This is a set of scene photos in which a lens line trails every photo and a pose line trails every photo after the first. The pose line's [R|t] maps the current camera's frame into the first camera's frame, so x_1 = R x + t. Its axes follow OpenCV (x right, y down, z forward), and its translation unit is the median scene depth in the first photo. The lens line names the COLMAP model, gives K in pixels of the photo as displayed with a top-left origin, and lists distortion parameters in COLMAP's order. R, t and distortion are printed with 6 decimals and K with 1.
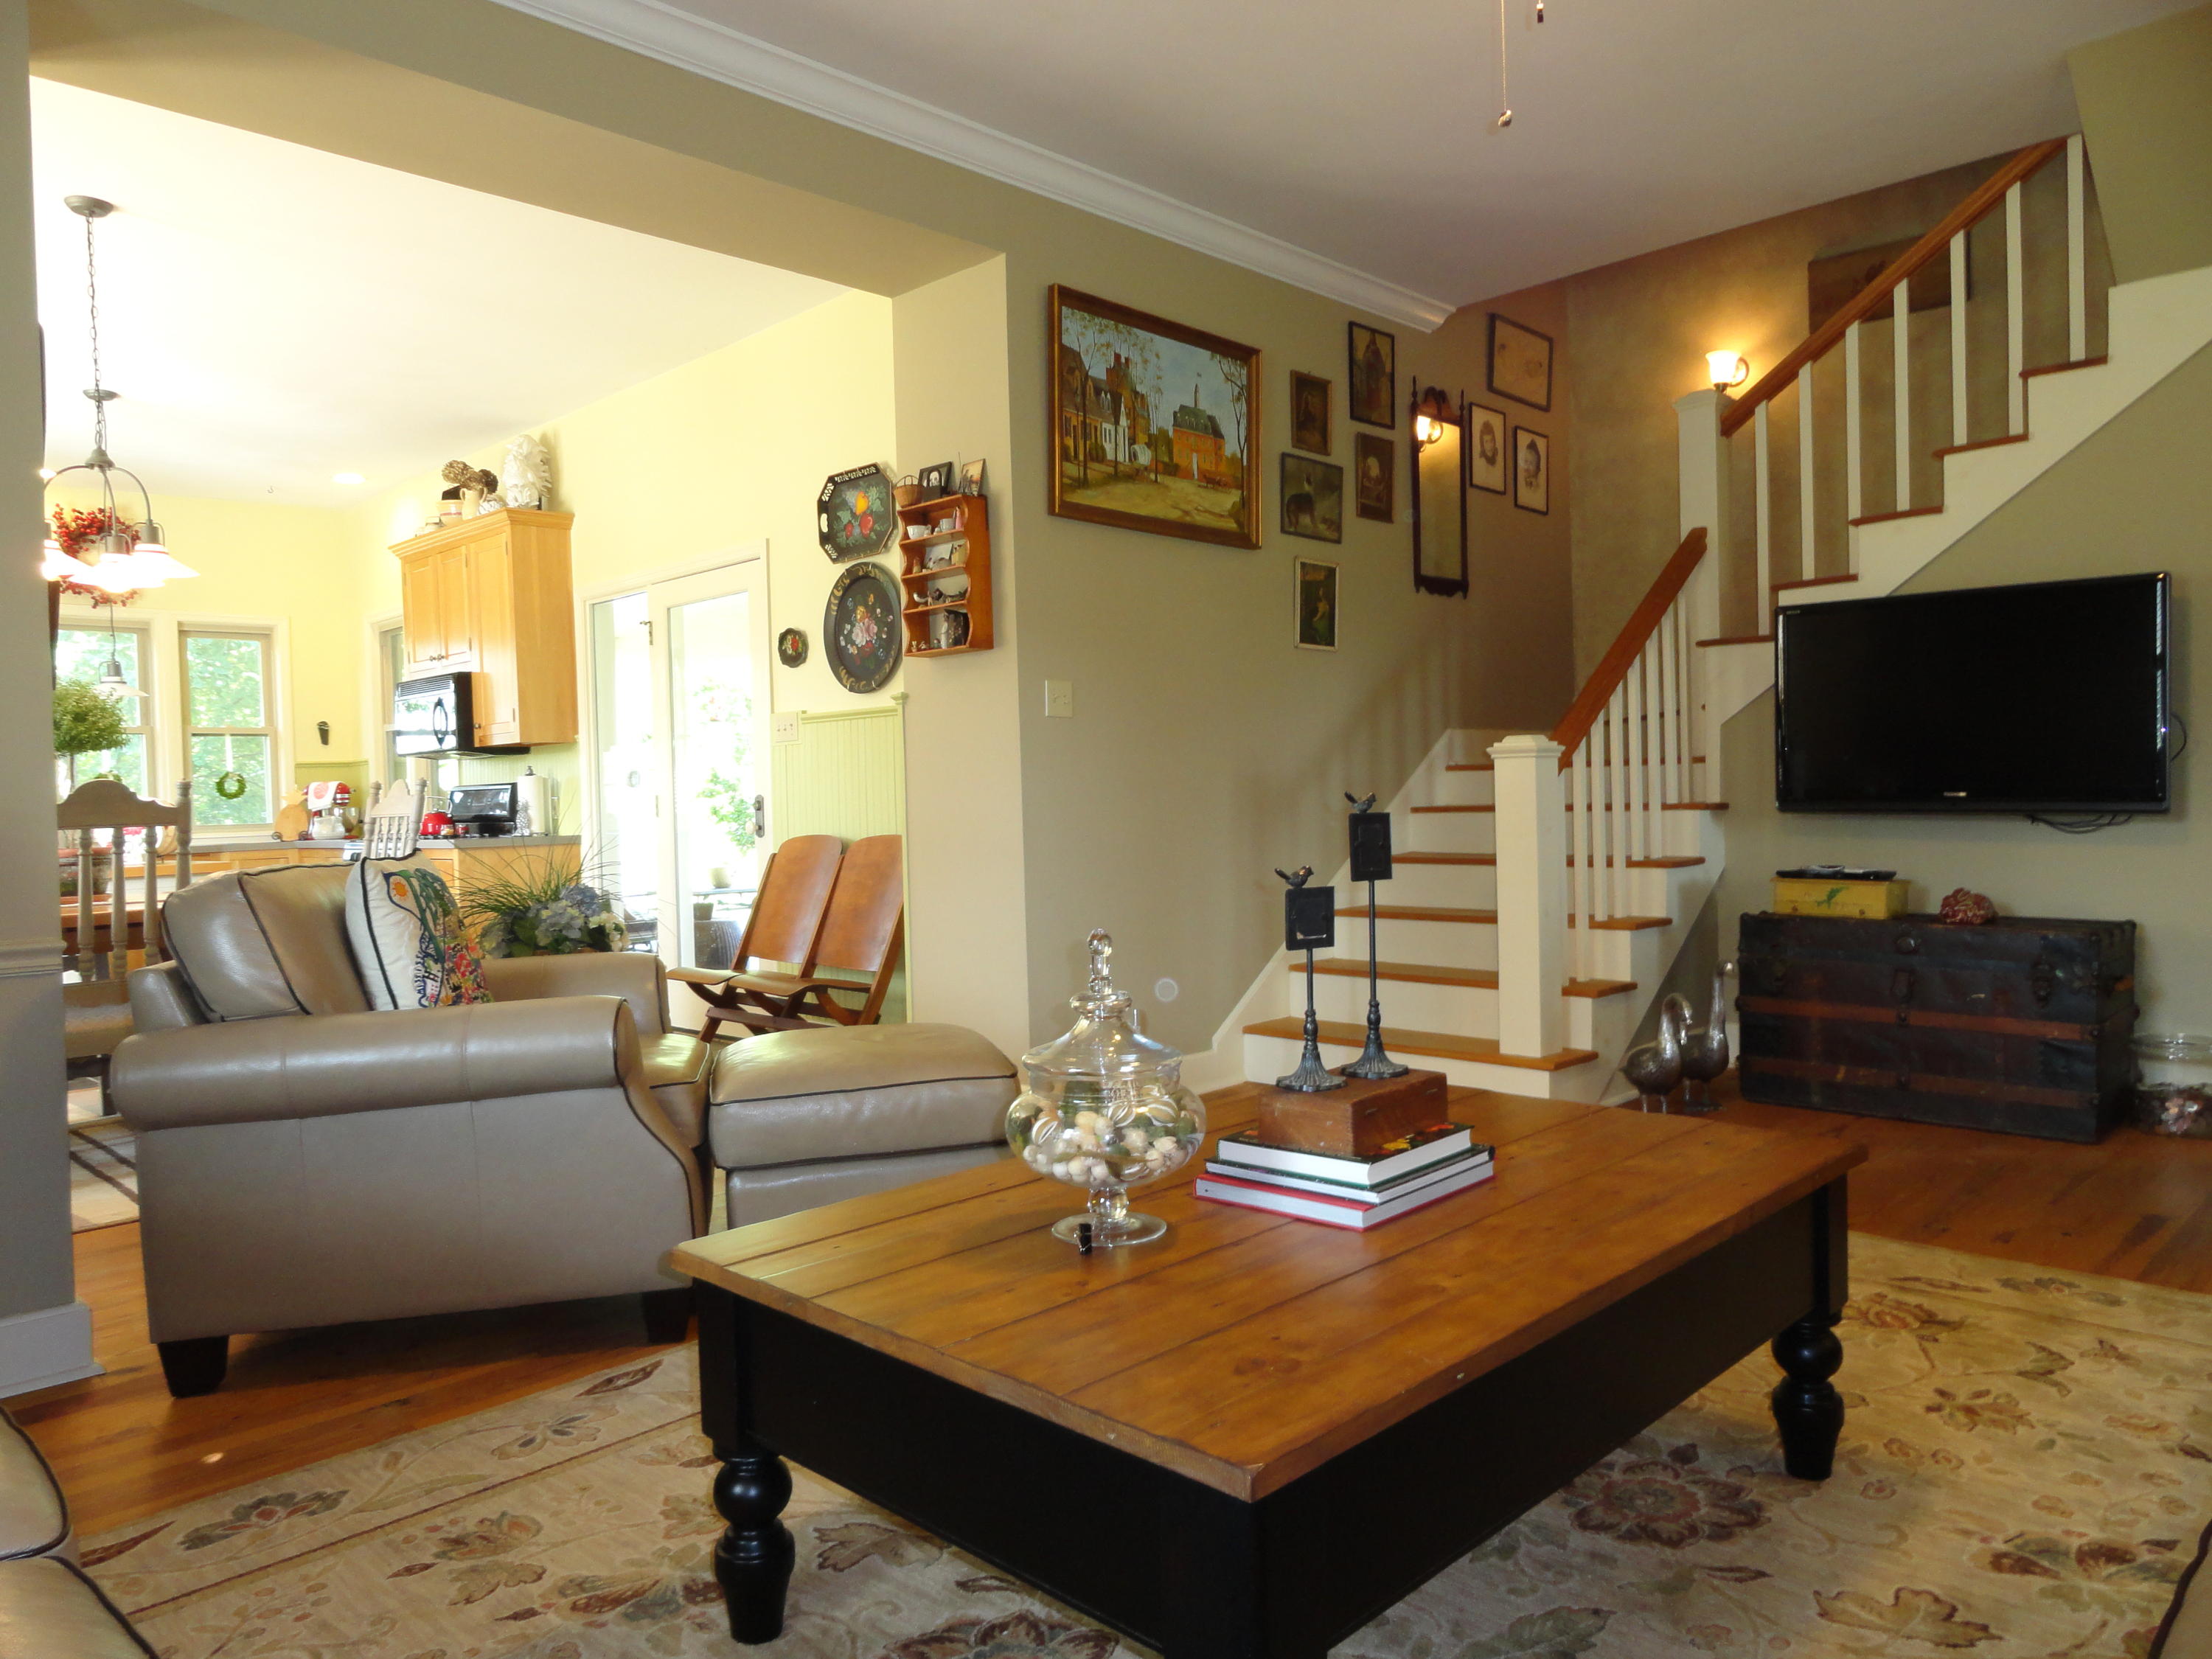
lens RADIAL K [[1516.8, 0, 1096.6], [0, 1516.8, 817.1], [0, 0, 1]] dist [-0.009598, 0.016693]
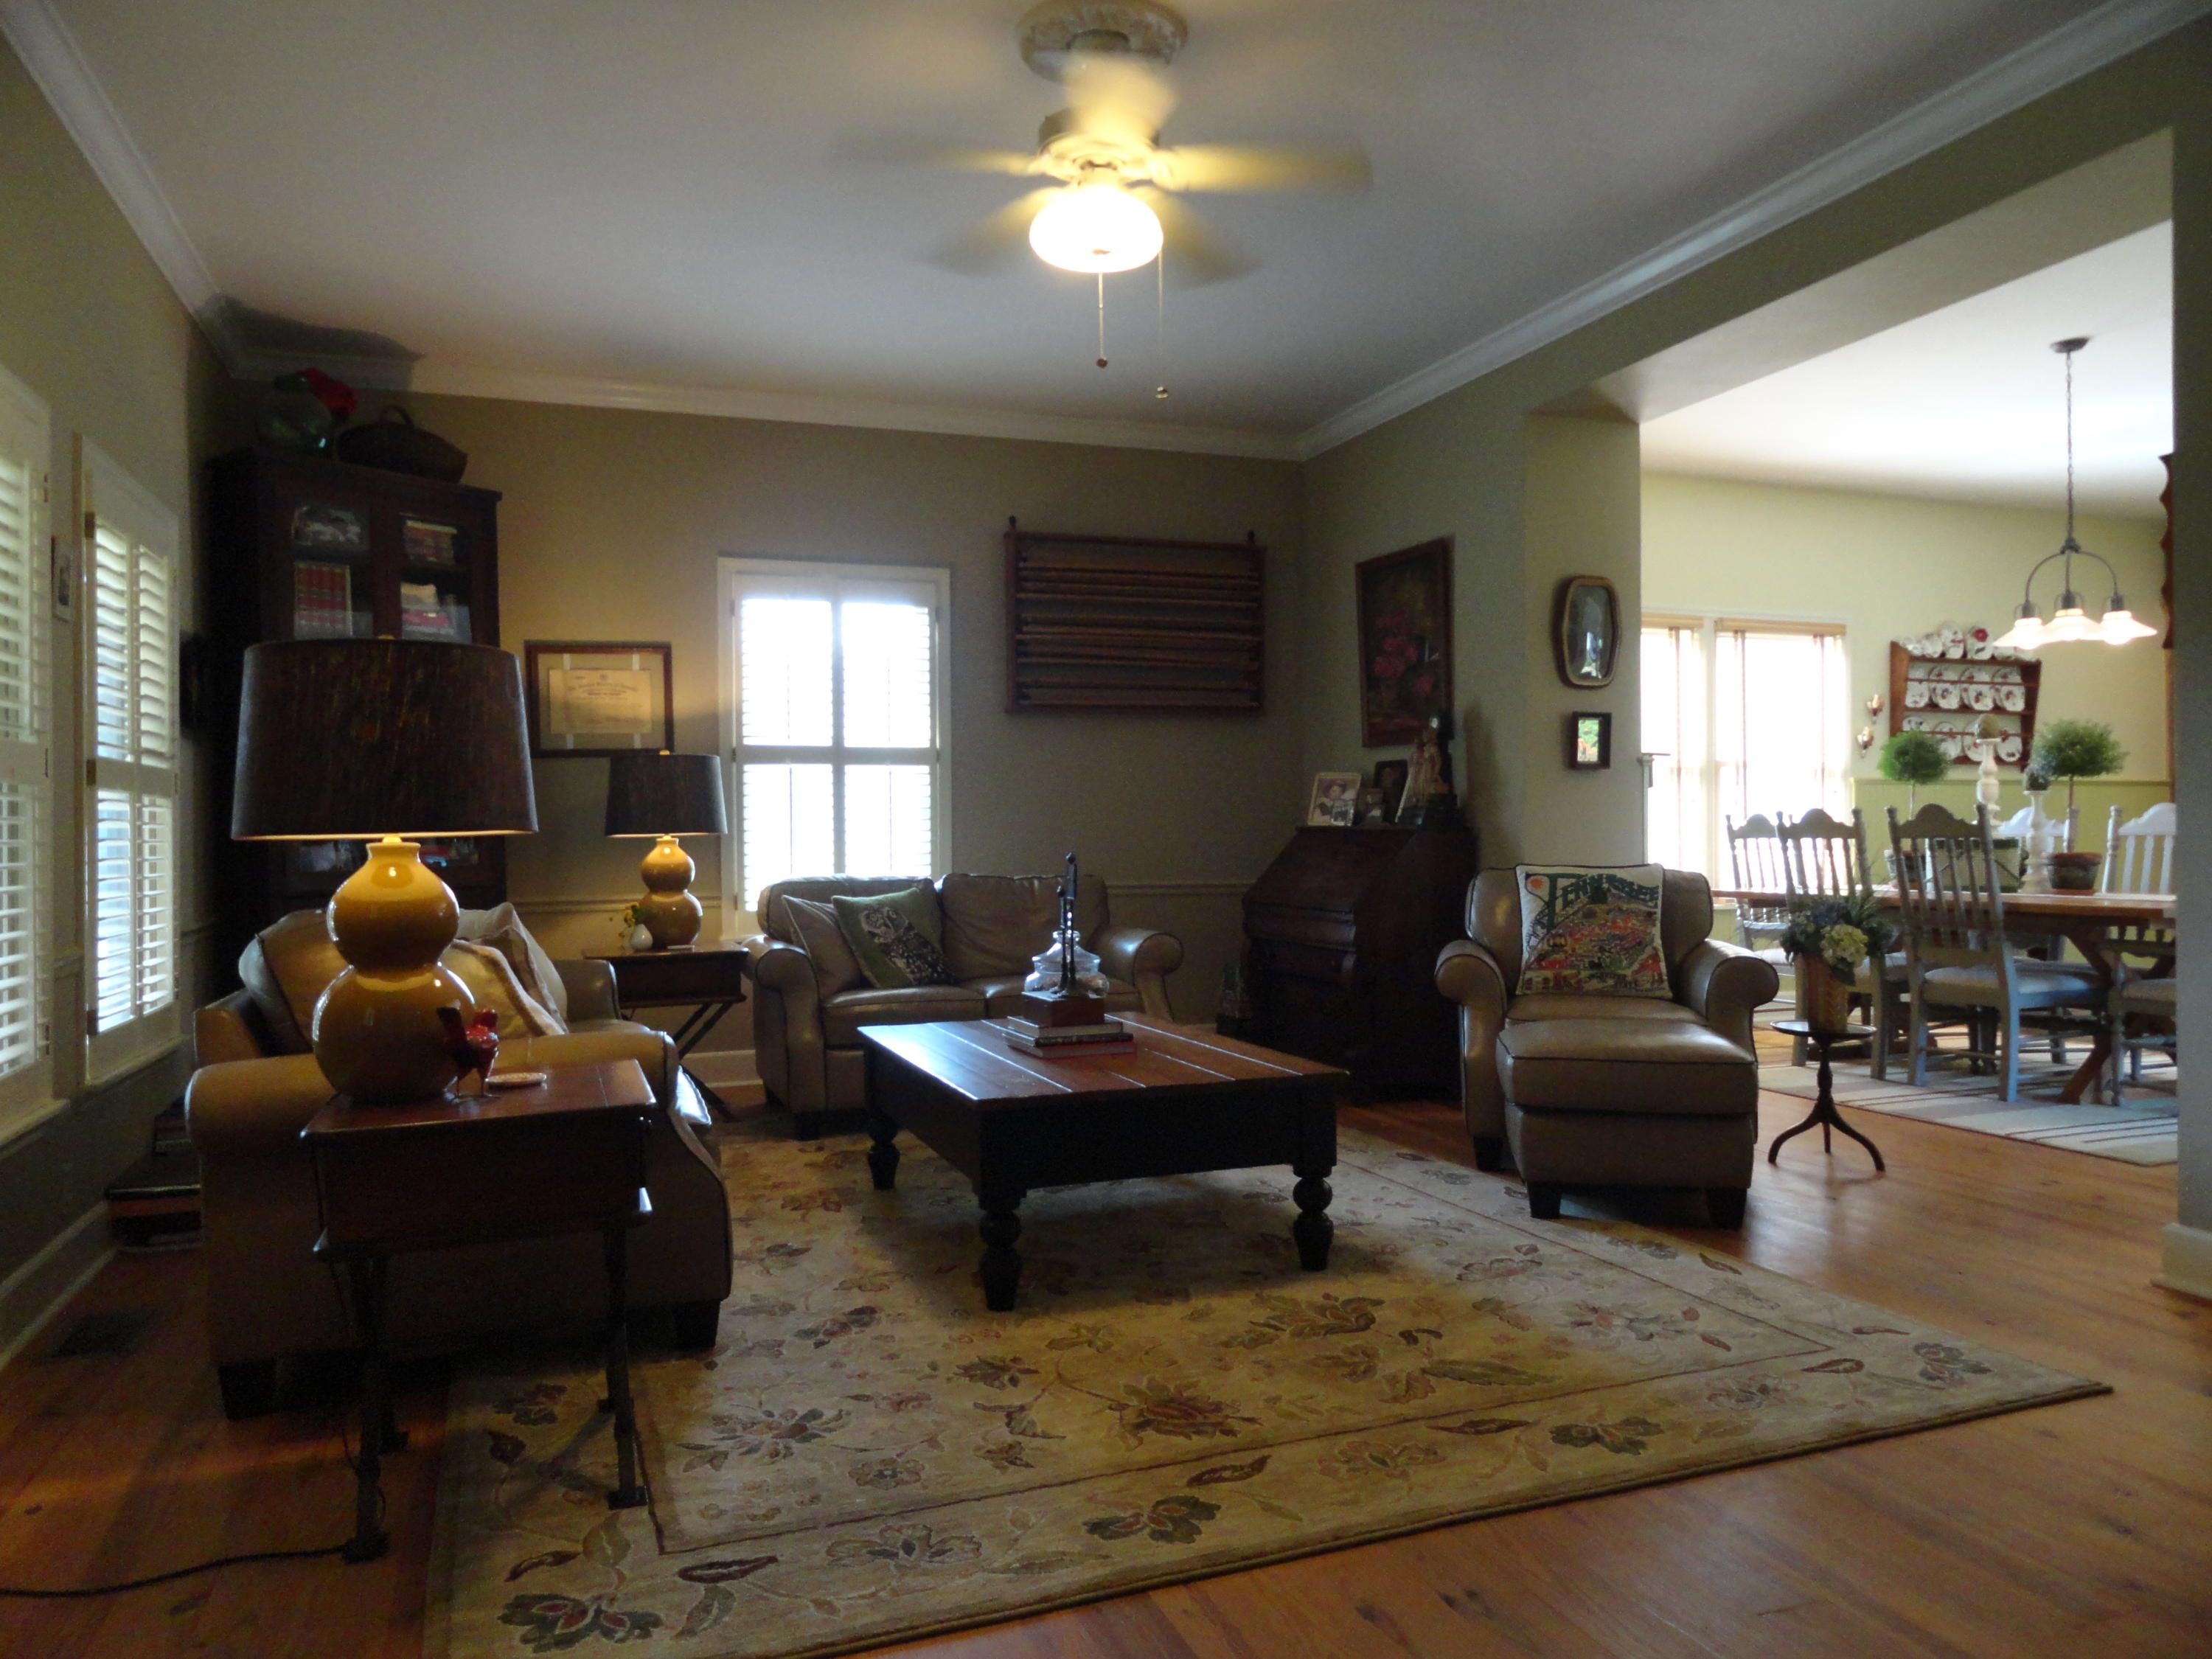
lens RADIAL K [[1516.8, 0, 1113.8], [0, 1516.8, 833.6], [0, 0, 1]] dist [-0.009598, 0.016693]
pose [[-0.415924, 0.037370, -0.908631, 0.830653], [0.008966, 0.999275, 0.036995, -0.047972], [0.909355, 0.007240, -0.415958, 0.803568]]
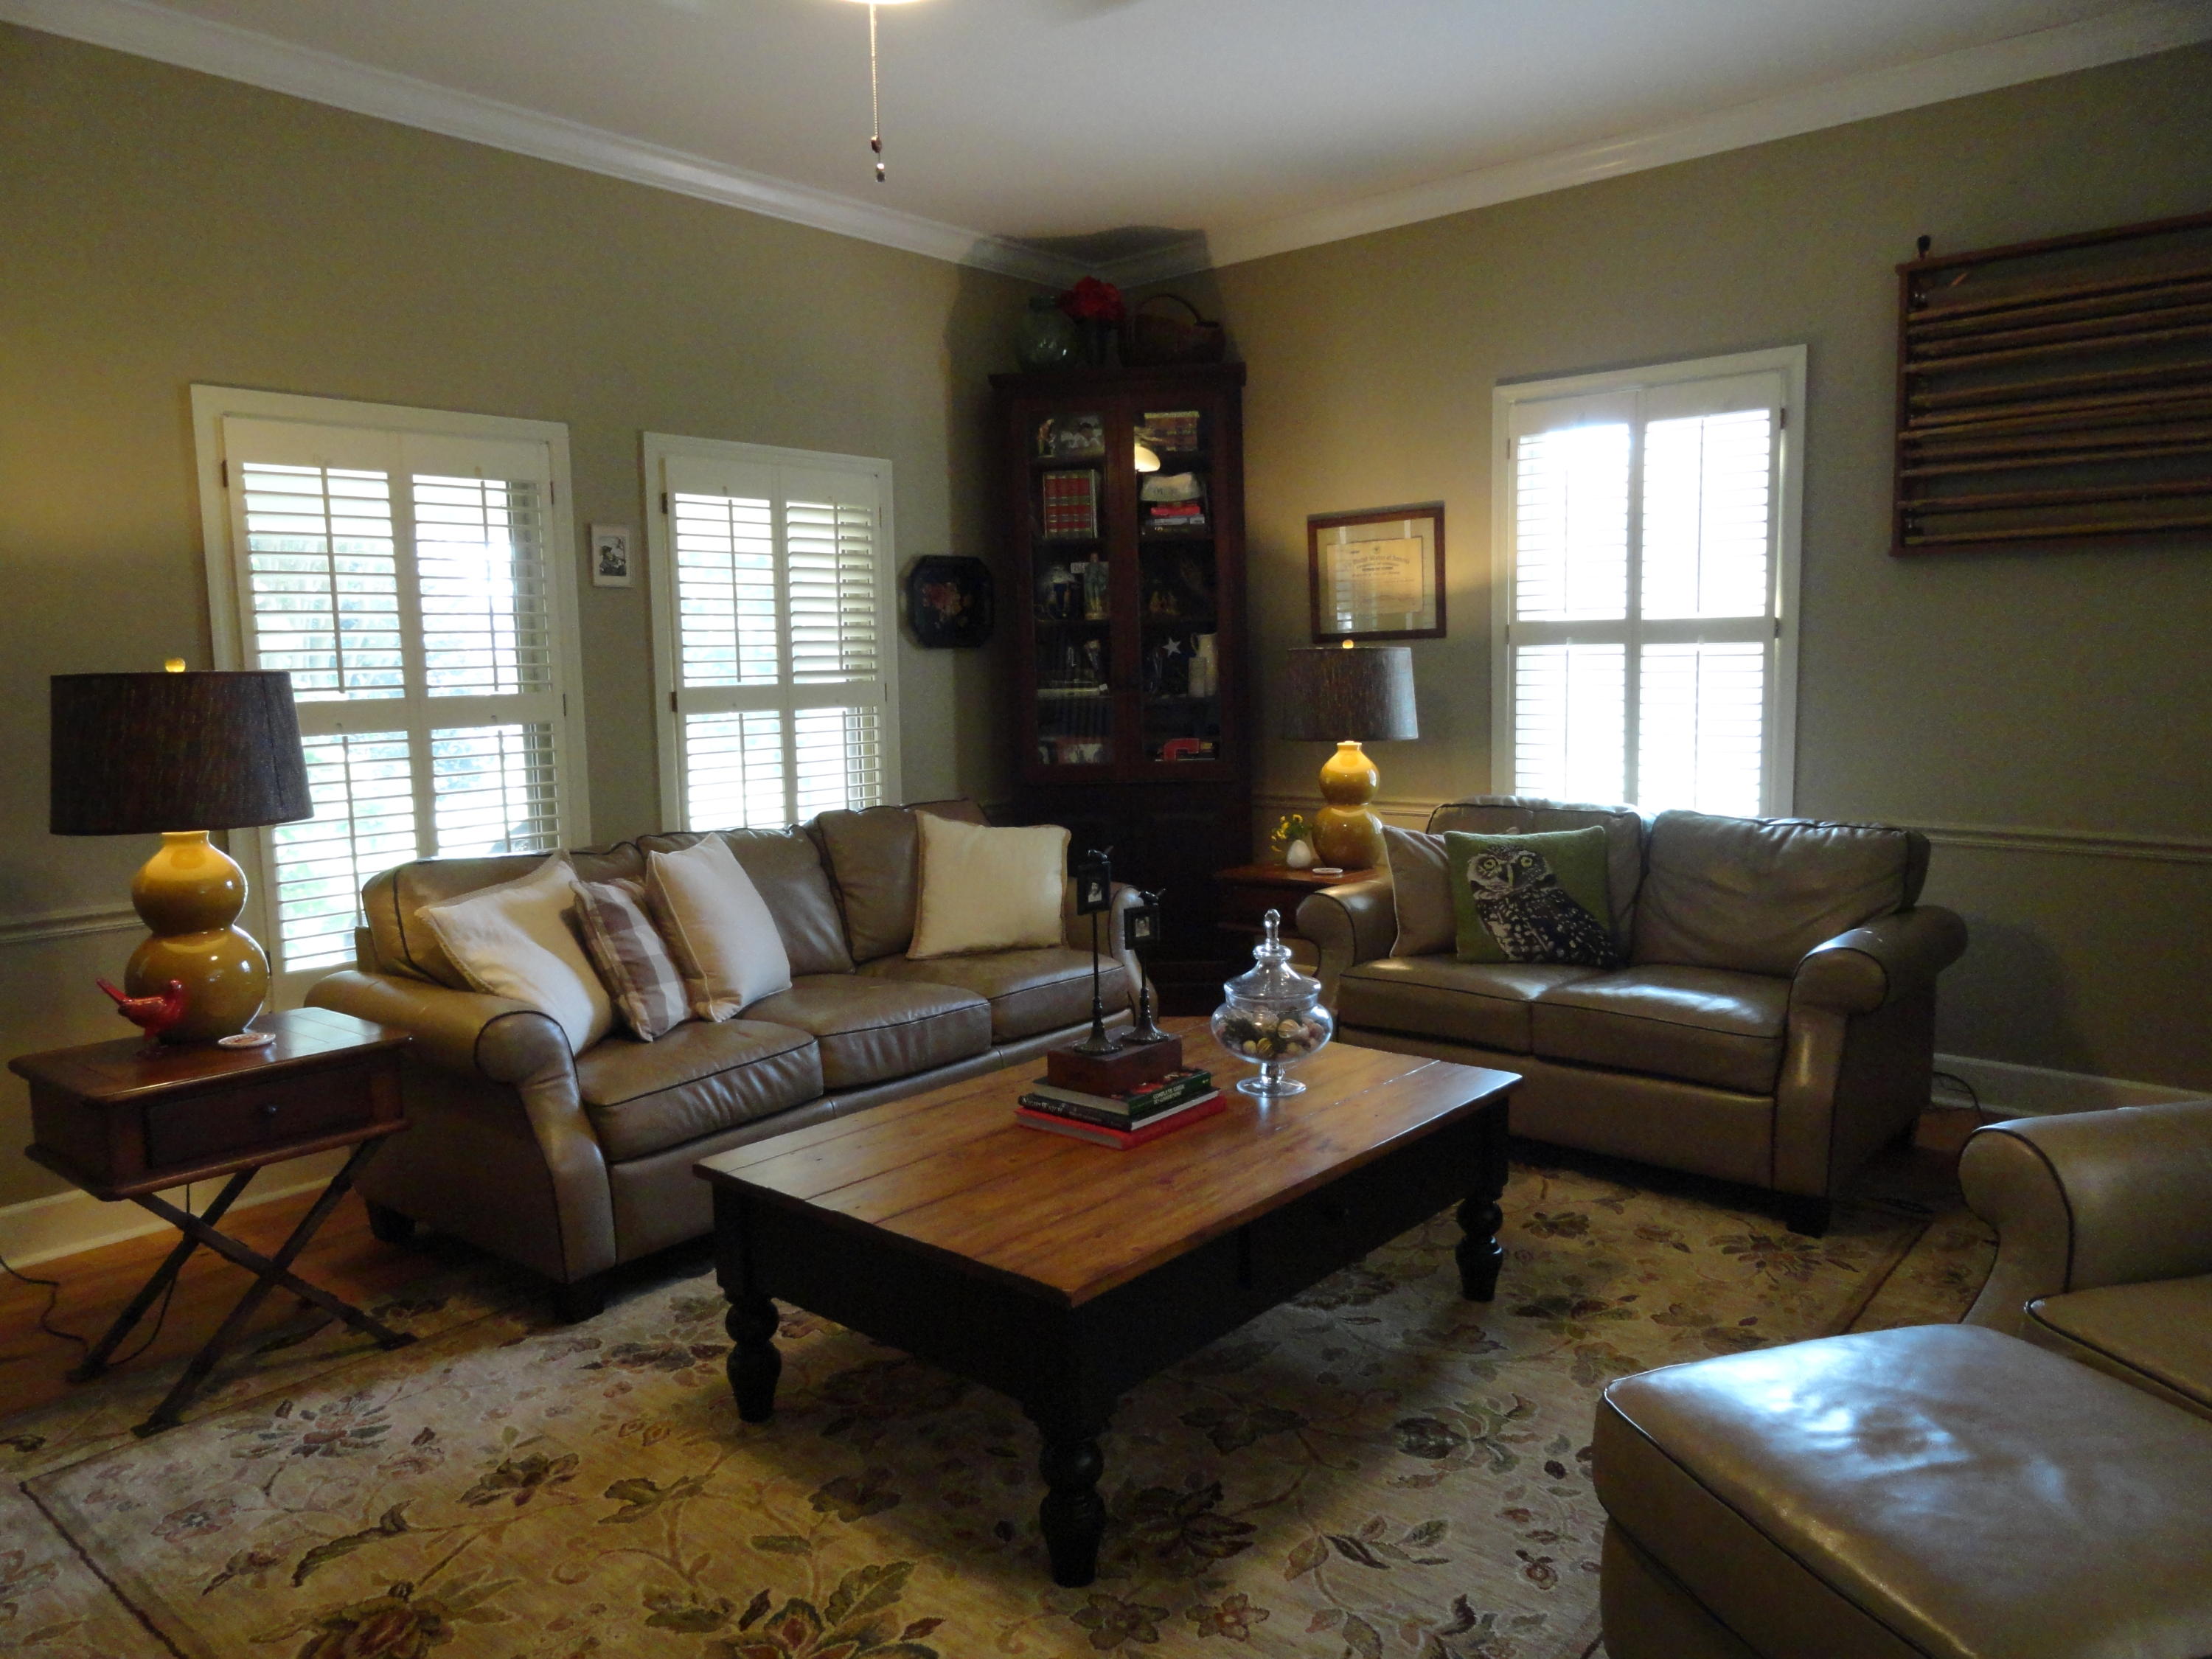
lens RADIAL K [[1516.8, 0, 1110.8], [0, 1516.8, 834.2], [0, 0, 1]] dist [-0.009598, 0.016693]
pose [[-0.995836, 0.058784, -0.069677, 0.109591], [0.048693, 0.989152, 0.138587, -0.094283], [0.077068, 0.134618, -0.987896, 1.016165]]
